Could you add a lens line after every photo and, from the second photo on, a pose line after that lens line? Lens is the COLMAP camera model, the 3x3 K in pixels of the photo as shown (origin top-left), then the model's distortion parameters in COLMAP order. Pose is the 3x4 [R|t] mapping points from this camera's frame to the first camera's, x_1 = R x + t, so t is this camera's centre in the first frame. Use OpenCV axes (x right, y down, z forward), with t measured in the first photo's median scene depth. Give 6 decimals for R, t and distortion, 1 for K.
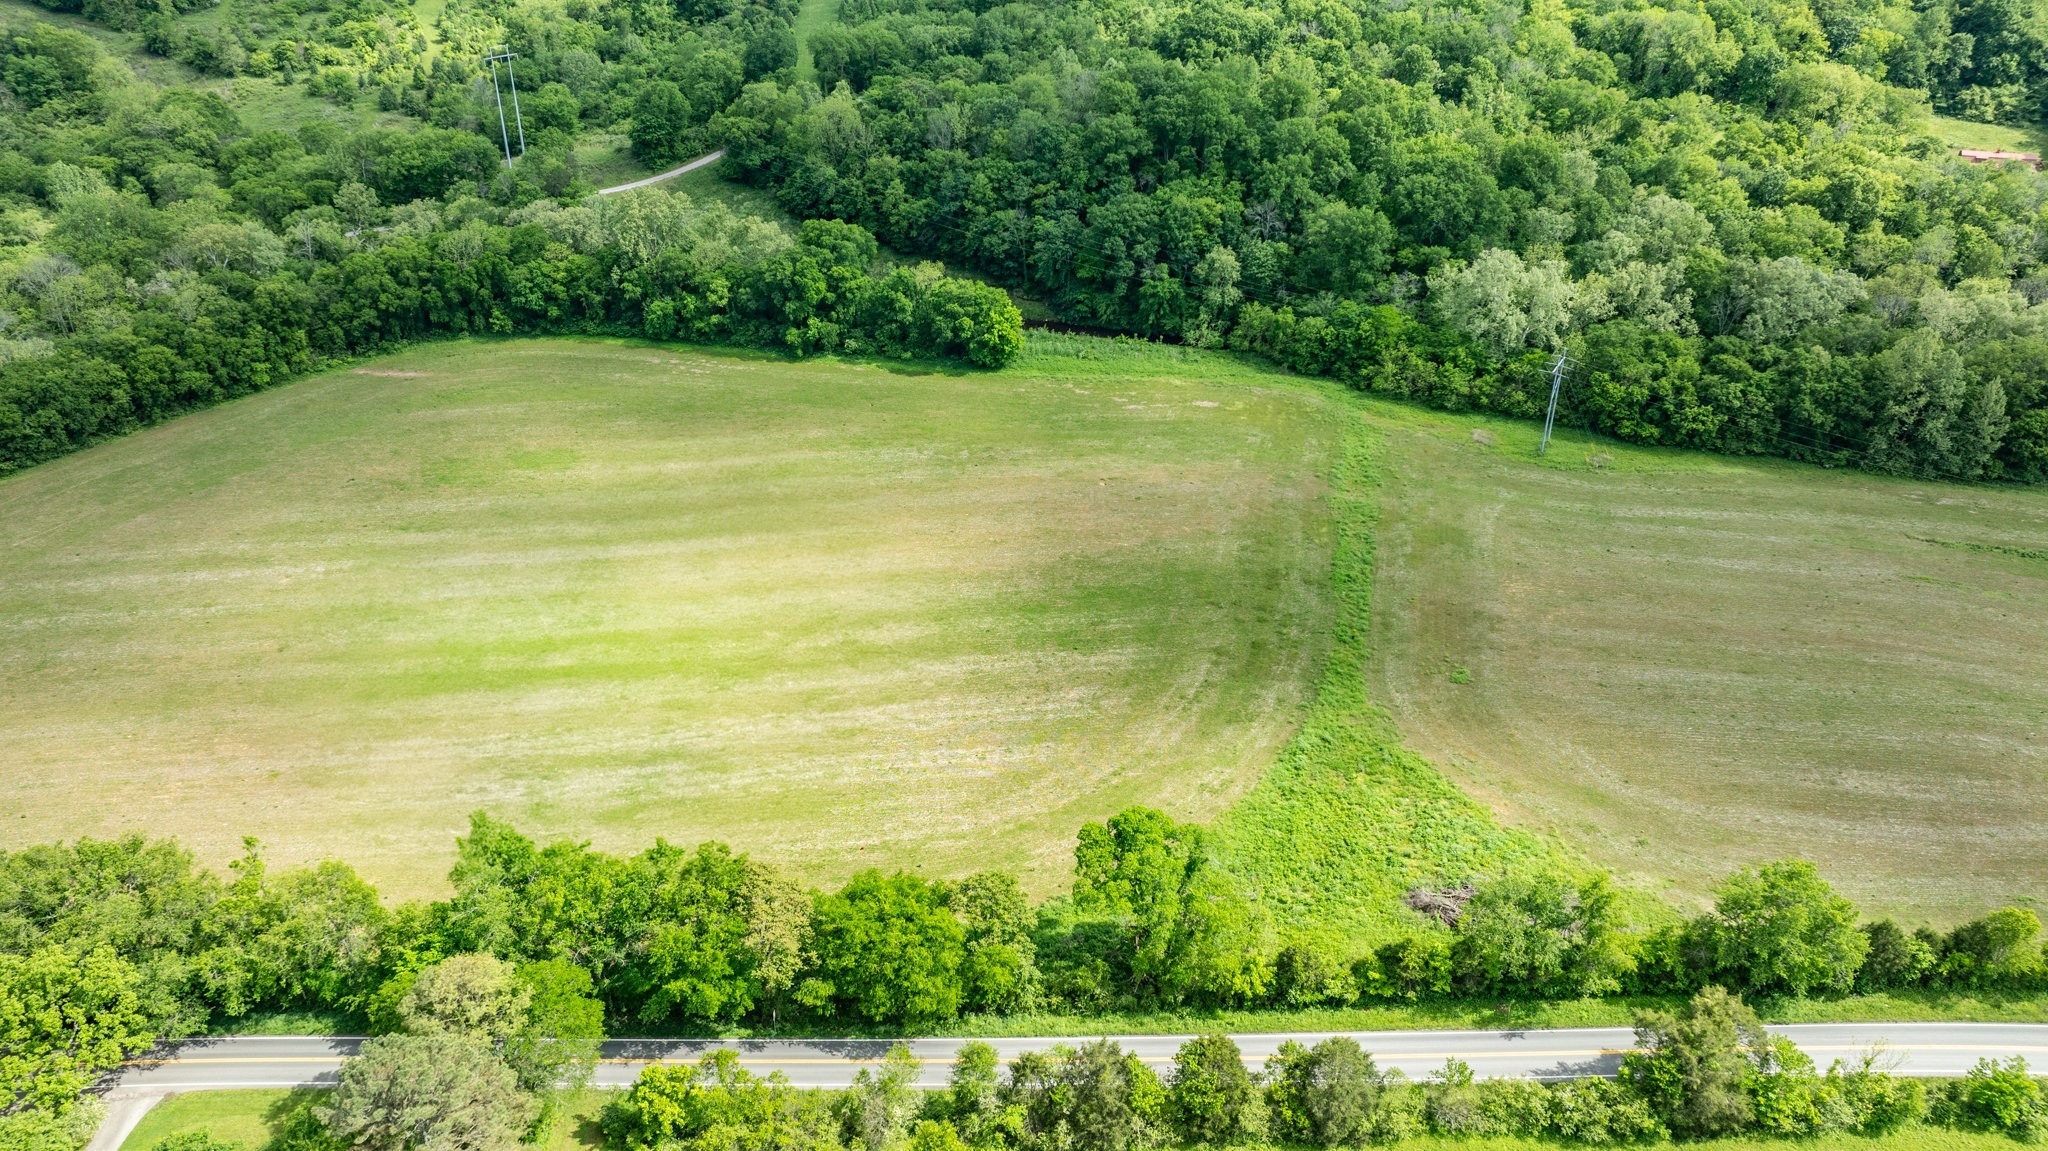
lens RADIAL K [[1444.2, 0, 1027.7], [0, 1444.2, 574.2], [0, 0, 1]] dist [-0.032137, 0.030788]
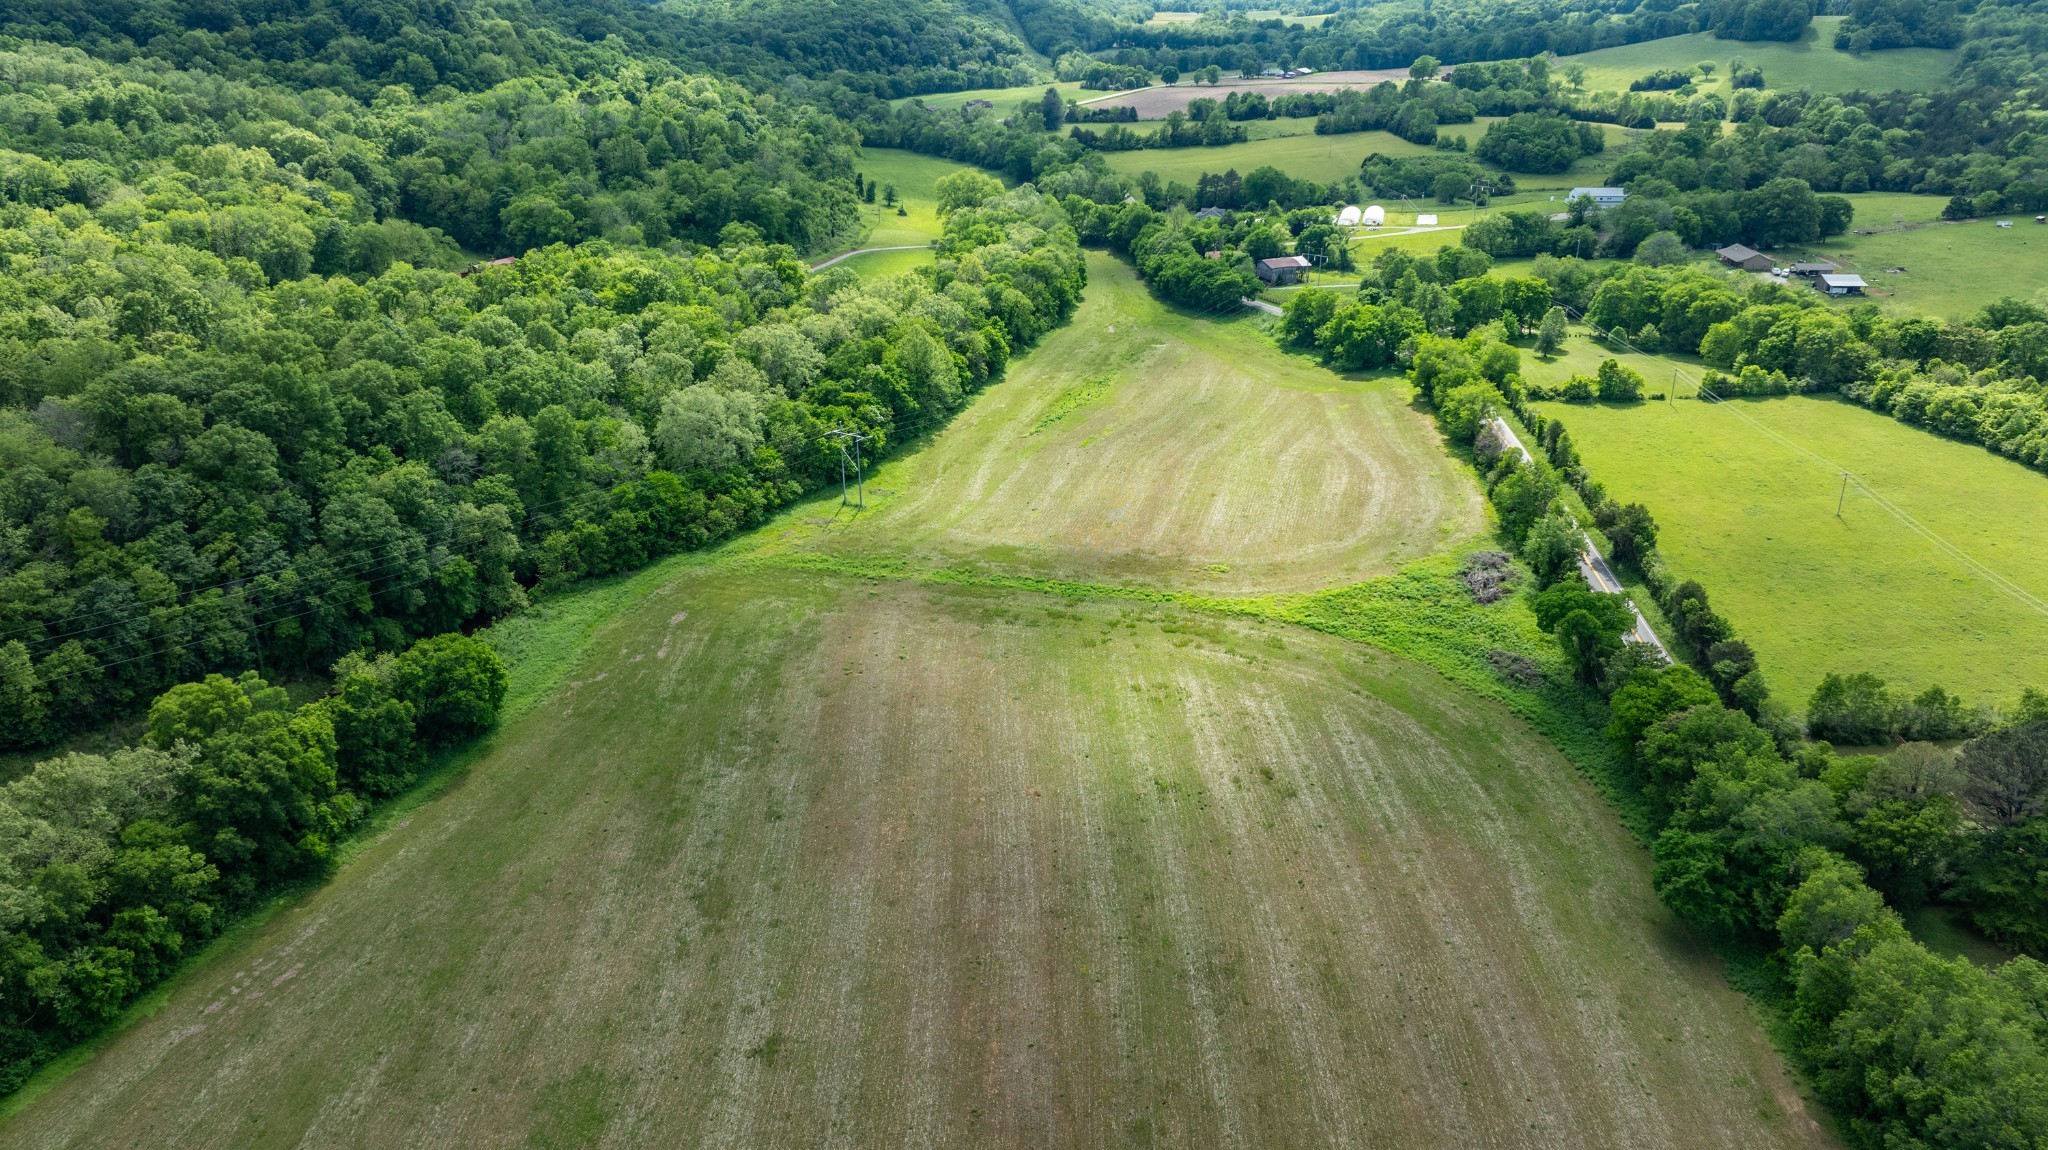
lens RADIAL K [[1444.2, 0, 1032.5], [0, 1444.2, 571.4], [0, 0, 1]] dist [-0.032137, 0.030788]
pose [[0.083491, -0.402672, 0.911529, -0.659211], [0.497165, 0.809581, 0.312098, -0.300936], [-0.863629, 0.427123, 0.267787, 0.498914]]
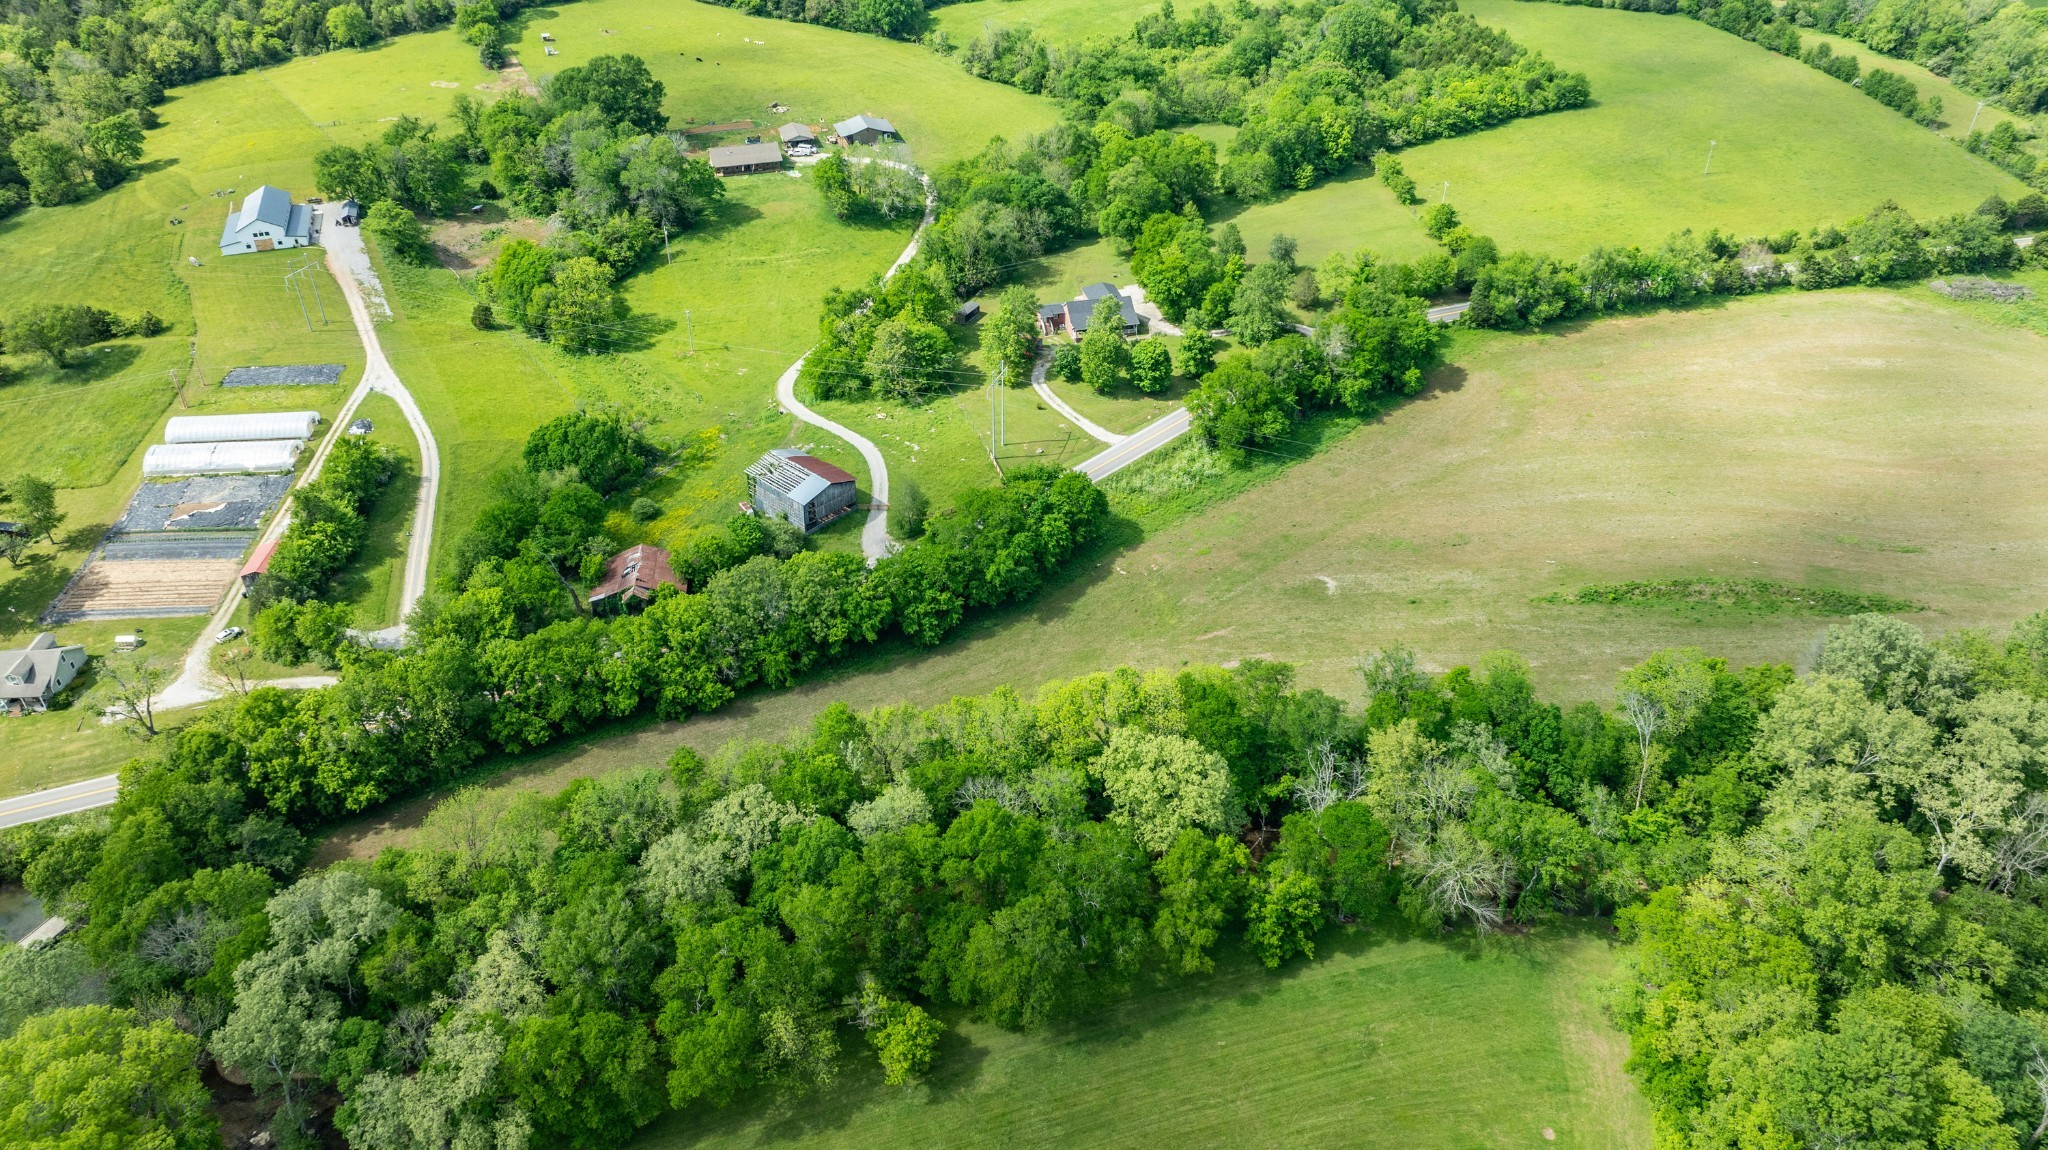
lens RADIAL K [[1444.2, 0, 1020.4], [0, 1444.2, 586.2], [0, 0, 1]] dist [-0.032137, 0.030788]
pose [[-0.969016, 0.144665, -0.200201, 1.118042], [-0.118949, 0.437037, 0.891543, -0.658232], [0.216470, 0.887733, -0.406288, 0.972530]]
